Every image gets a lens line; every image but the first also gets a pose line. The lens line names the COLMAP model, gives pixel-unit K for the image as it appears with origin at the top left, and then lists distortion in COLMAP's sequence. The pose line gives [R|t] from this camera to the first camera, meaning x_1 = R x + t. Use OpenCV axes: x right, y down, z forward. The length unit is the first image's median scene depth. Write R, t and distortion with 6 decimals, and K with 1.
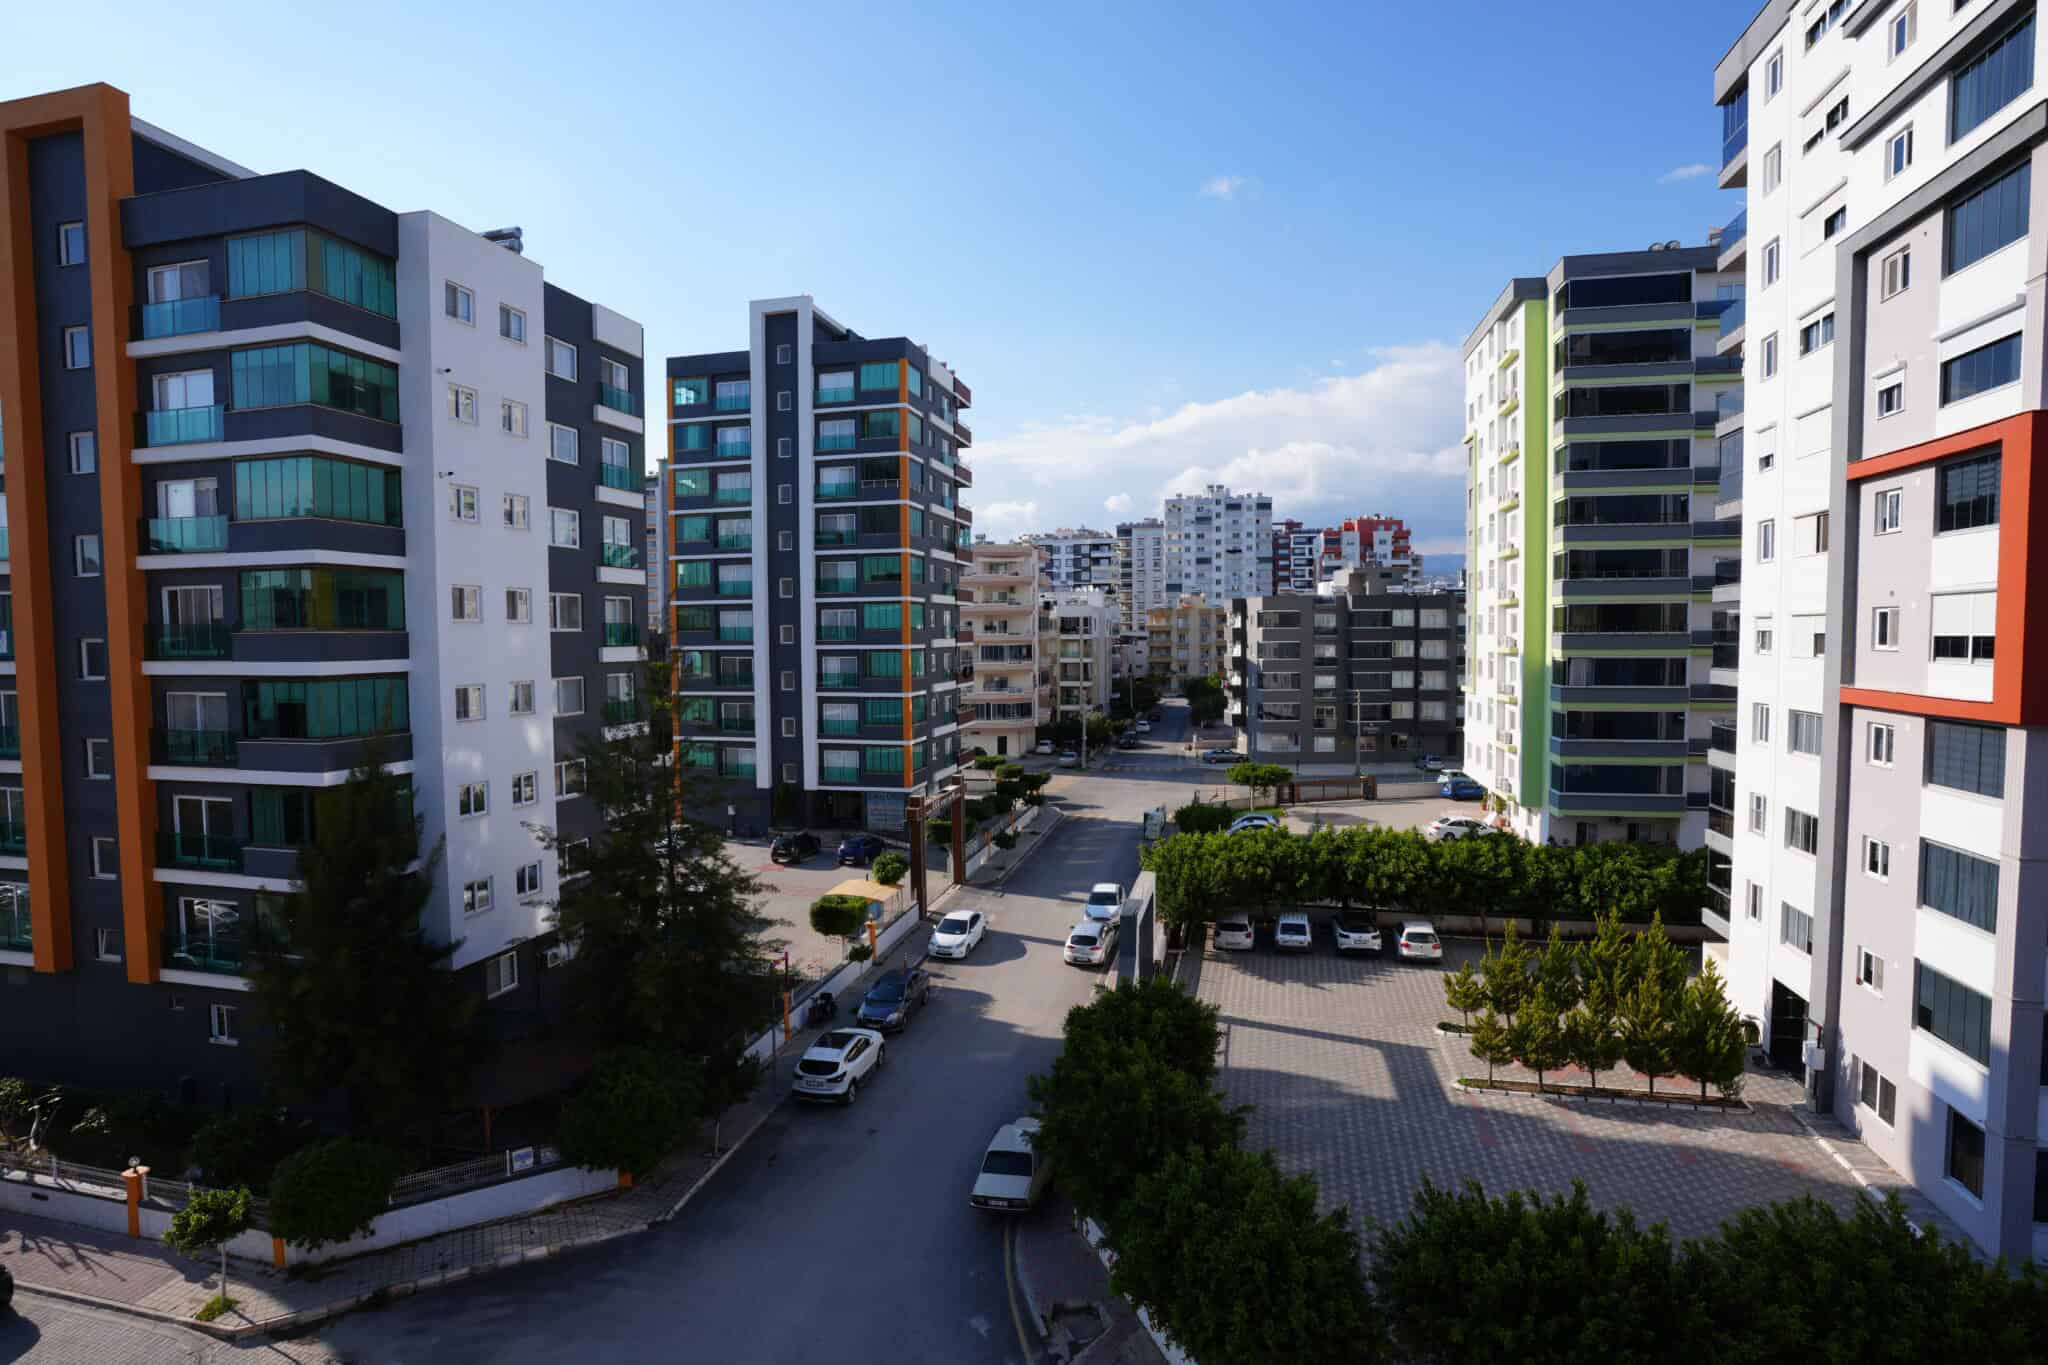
lens RADIAL K [[997.2, 0, 1022.7], [0, 997.2, 687.4], [0, 0, 1]] dist [-0.078604, 0.033065]
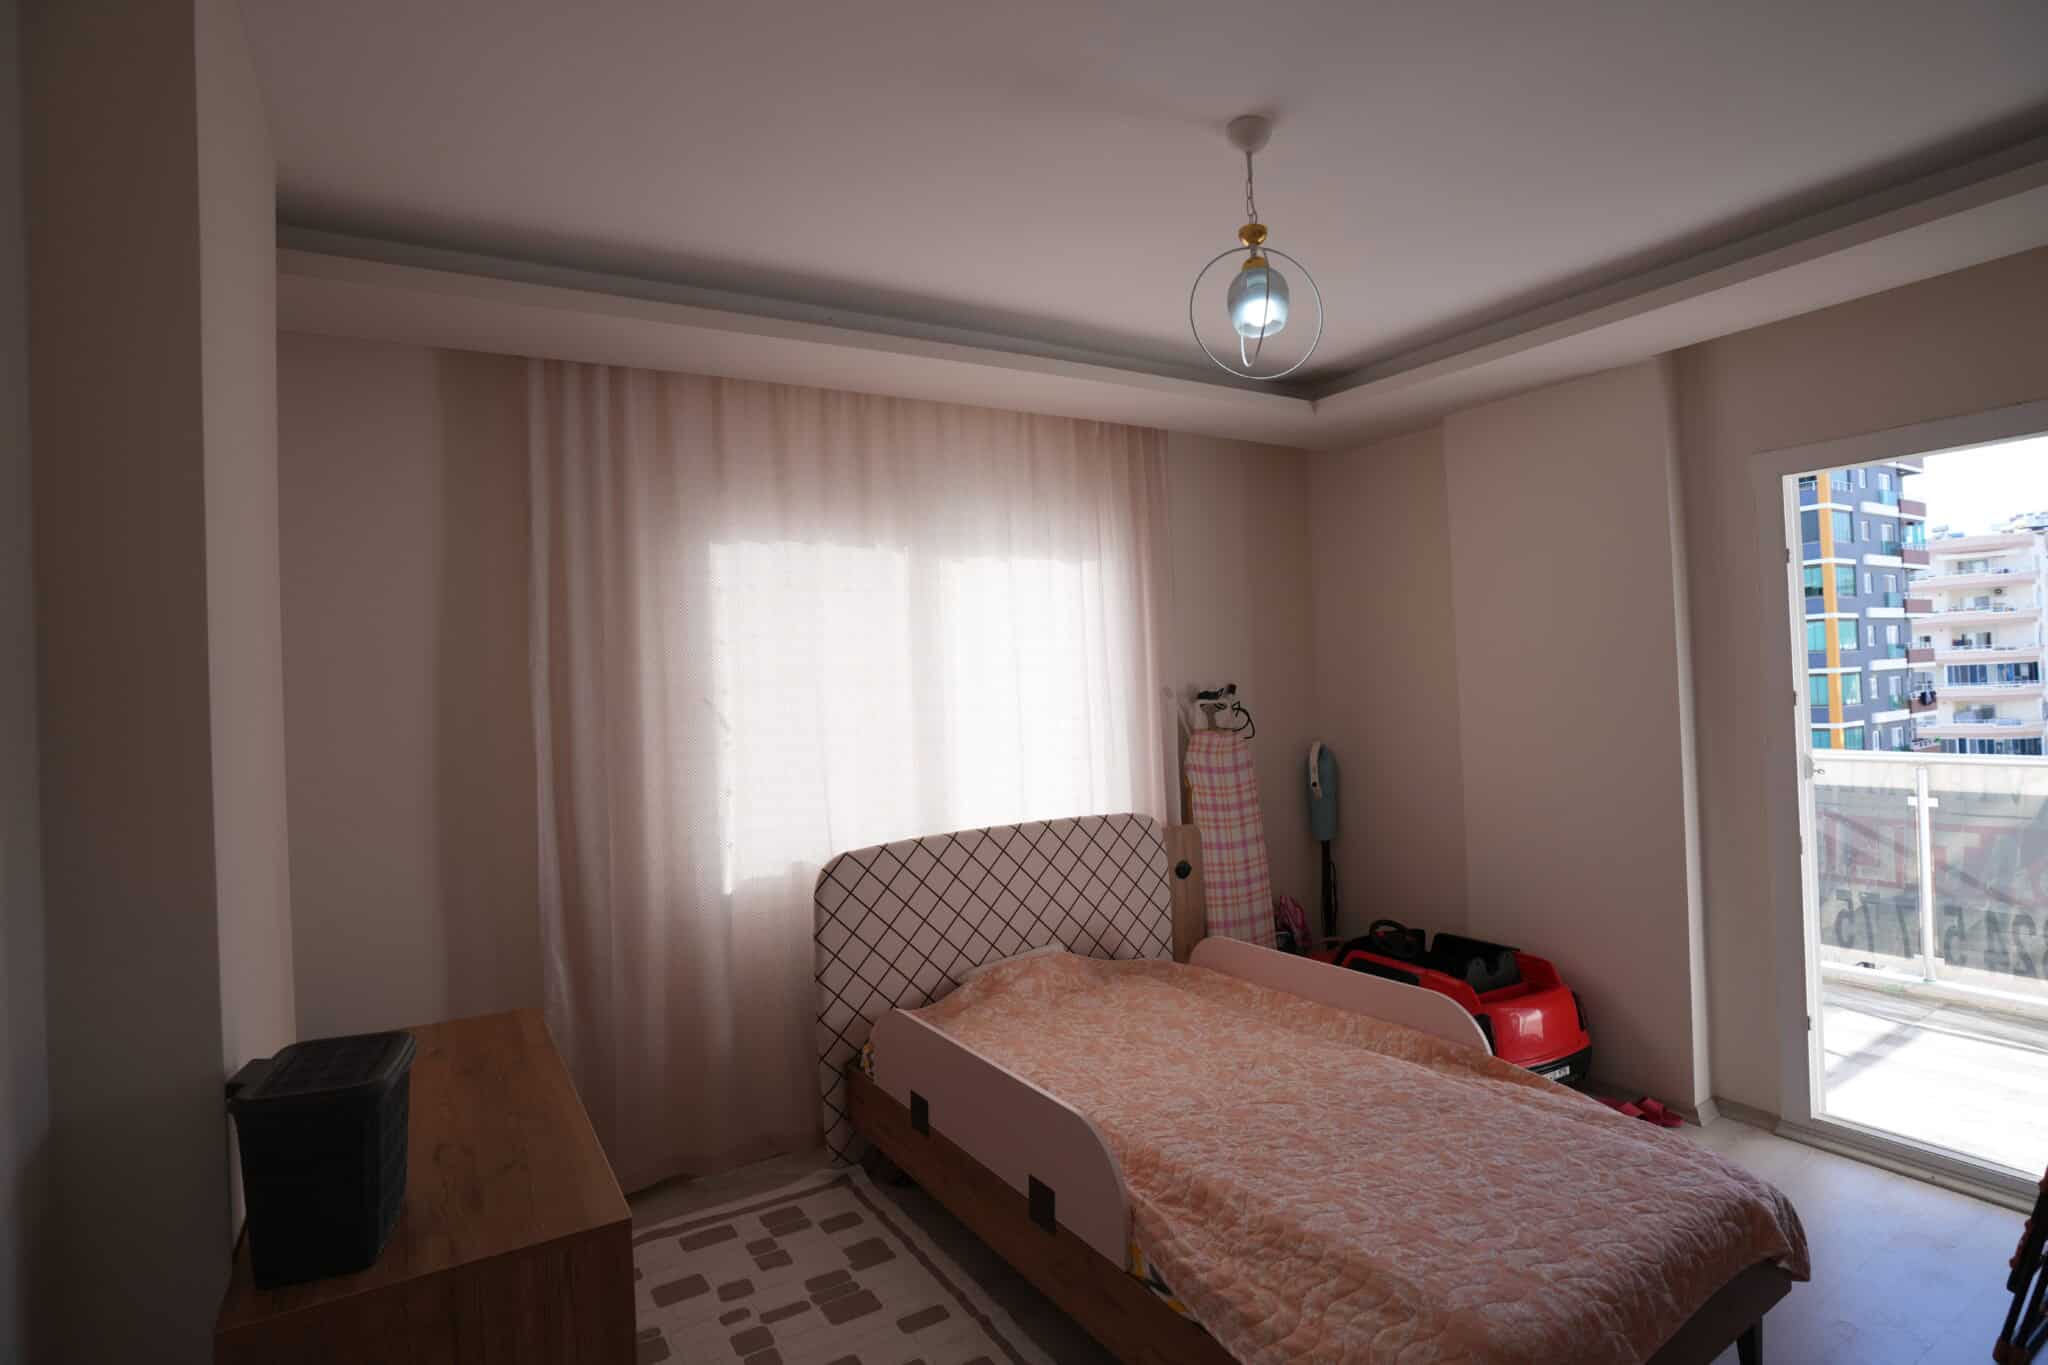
lens RADIAL K [[1012.5, 0, 1004.8], [0, 1012.5, 674.2], [0, 0, 1]] dist [-0.011163, 0.003956]
pose [[0.702628, -0.027185, -0.711038, 0.001173], [-0.004552, 0.999078, -0.042696, 0.006327], [0.711543, 0.033236, 0.701856, -0.239524]]
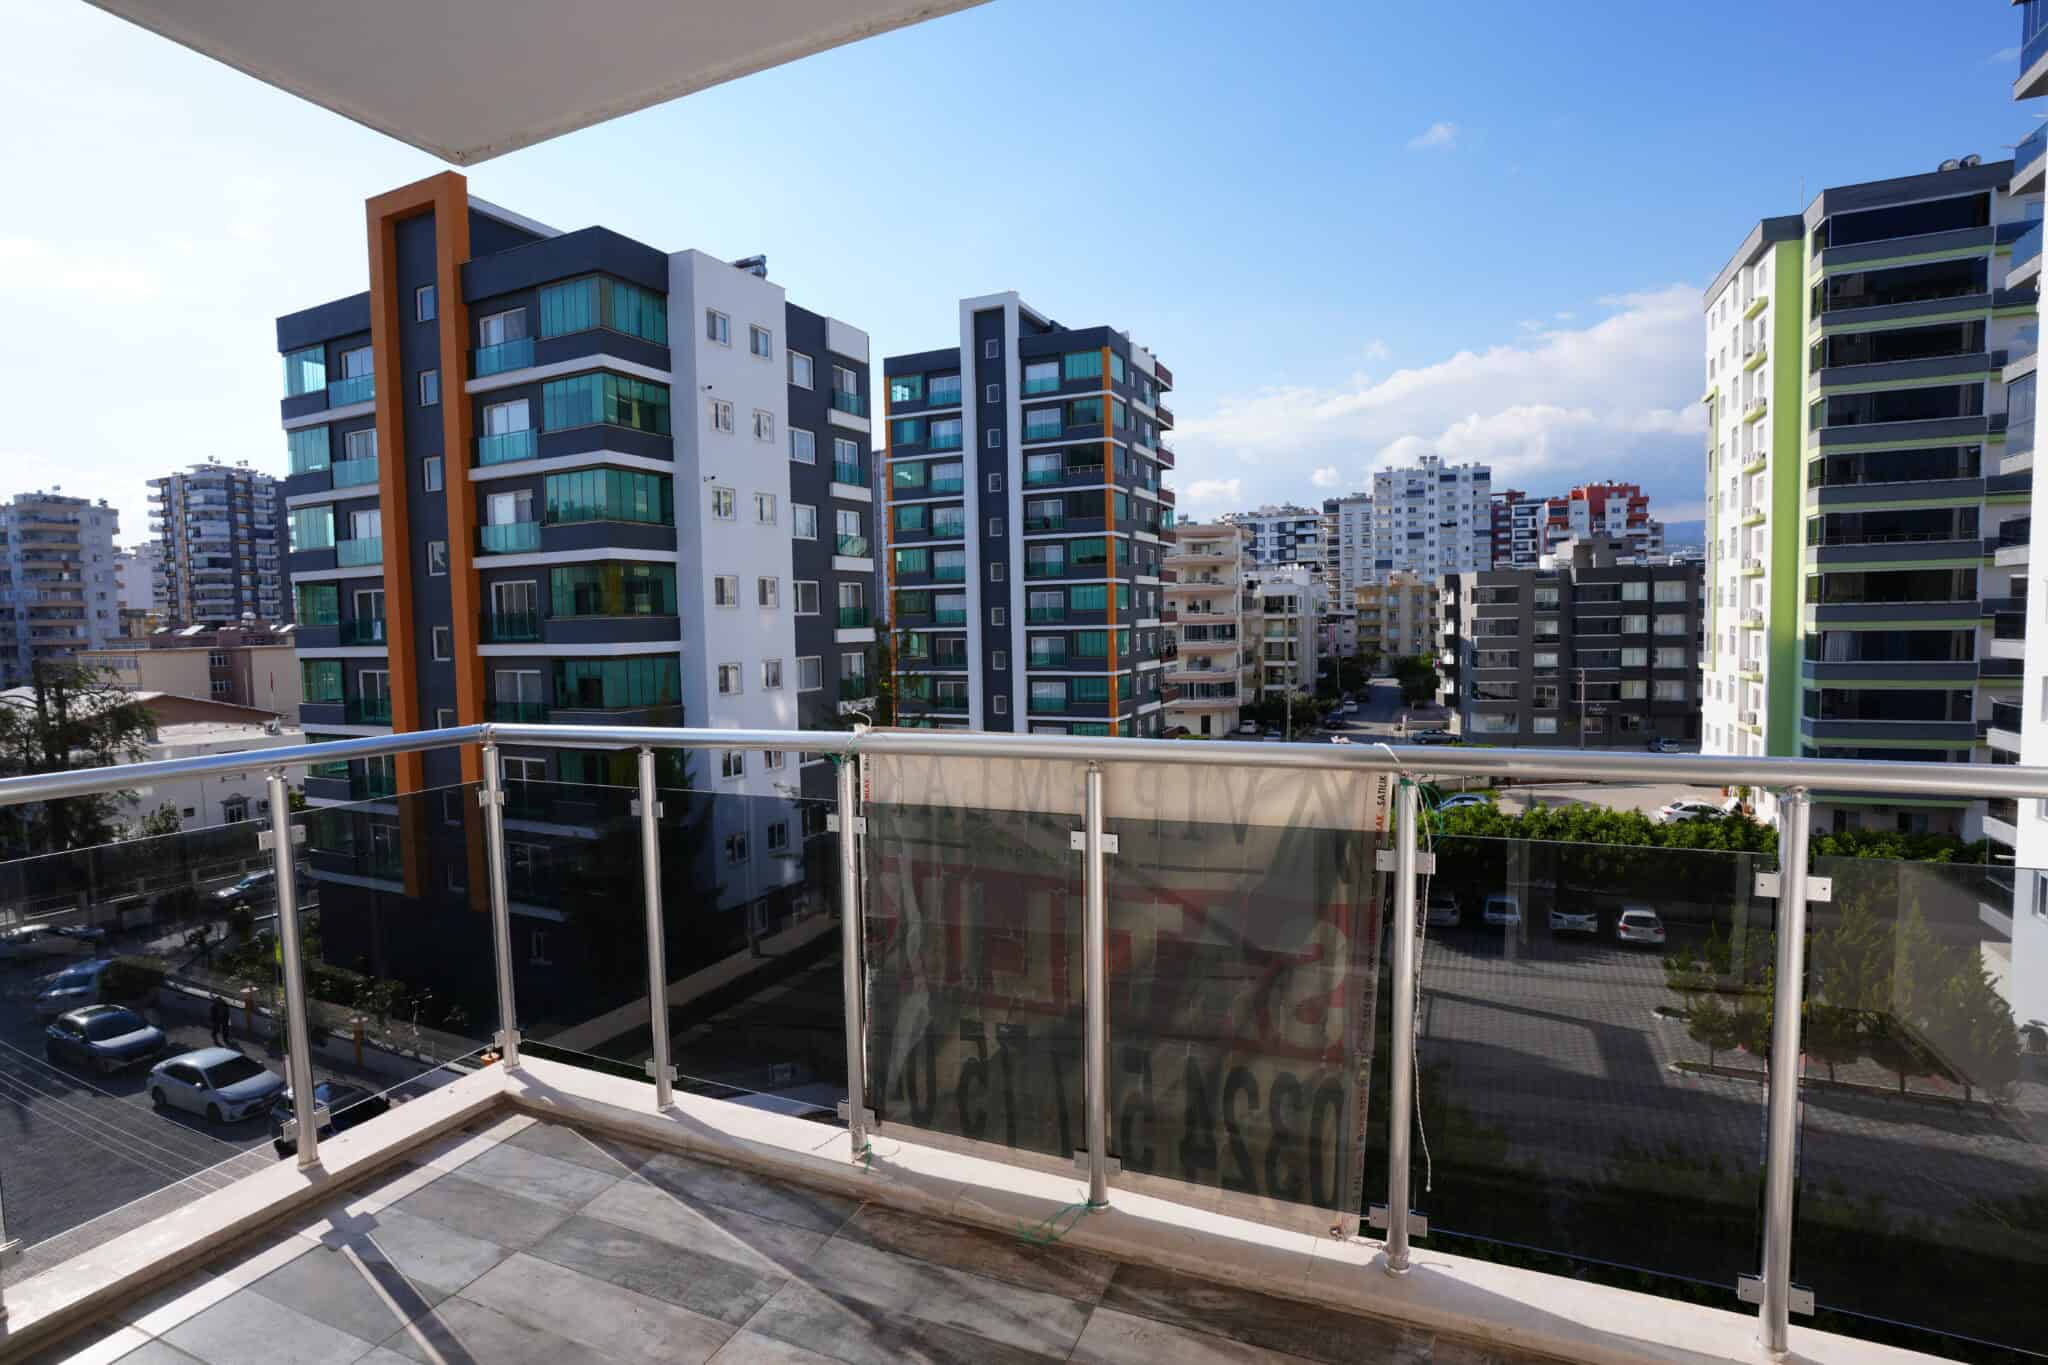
lens RADIAL K [[997.2, 0, 1017.7], [0, 997.2, 698.3], [0, 0, 1]] dist [-0.078604, 0.033065]
pose [[0.978890, 0.002082, -0.204379, -0.001669], [0.003787, 0.999592, 0.028320, 0.006337], [0.204354, -0.028496, 0.978482, -0.056692]]
